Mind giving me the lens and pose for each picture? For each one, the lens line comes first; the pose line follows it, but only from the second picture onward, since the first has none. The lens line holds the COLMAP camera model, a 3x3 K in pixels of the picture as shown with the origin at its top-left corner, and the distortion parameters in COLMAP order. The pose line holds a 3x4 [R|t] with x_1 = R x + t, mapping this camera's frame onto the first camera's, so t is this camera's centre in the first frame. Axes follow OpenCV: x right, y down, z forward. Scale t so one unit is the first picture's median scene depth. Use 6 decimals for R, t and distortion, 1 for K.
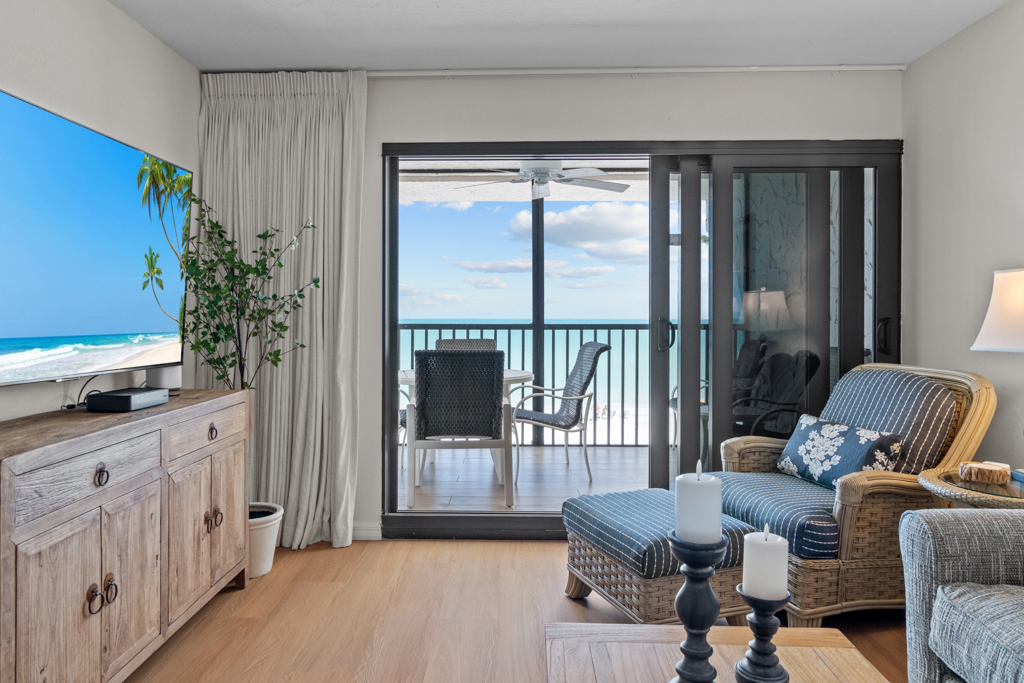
lens RADIAL K [[695.4, 0, 510.3], [0, 695.4, 311.2], [0, 0, 1]] dist [-0.001623, -0.021261]
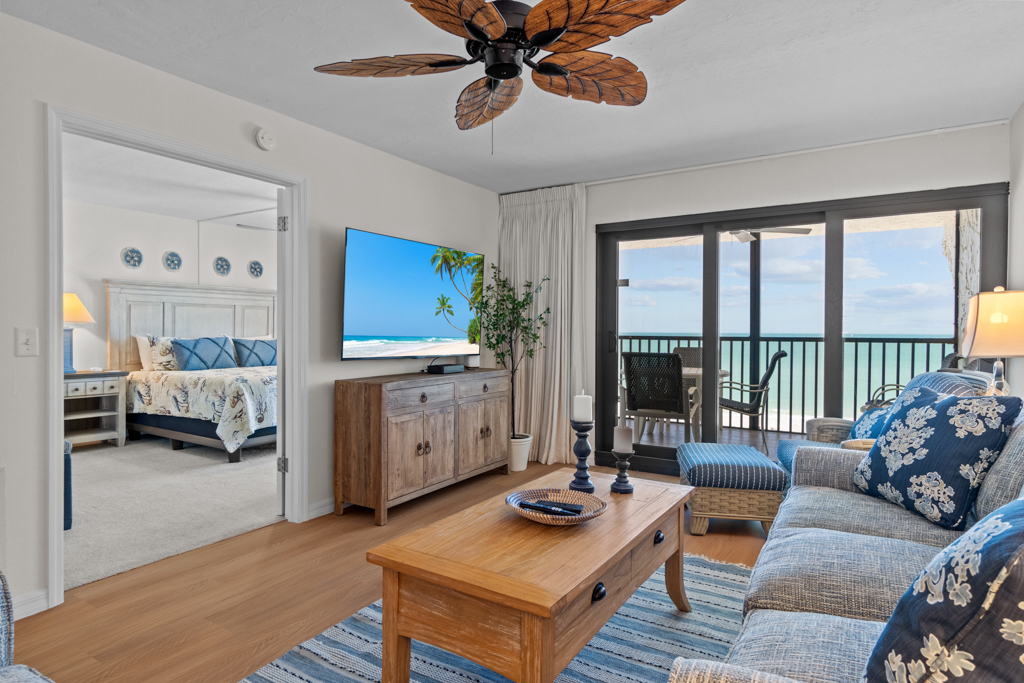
lens RADIAL K [[585.8, 0, 510.9], [0, 585.8, 333.6], [0, 0, 1]] dist [-0.001176, -0.000835]
pose [[0.856585, 0.008849, -0.515930, 0.394988], [-0.001078, 0.999881, 0.015361, -0.007087], [0.516004, -0.012602, 0.856493, -0.315510]]
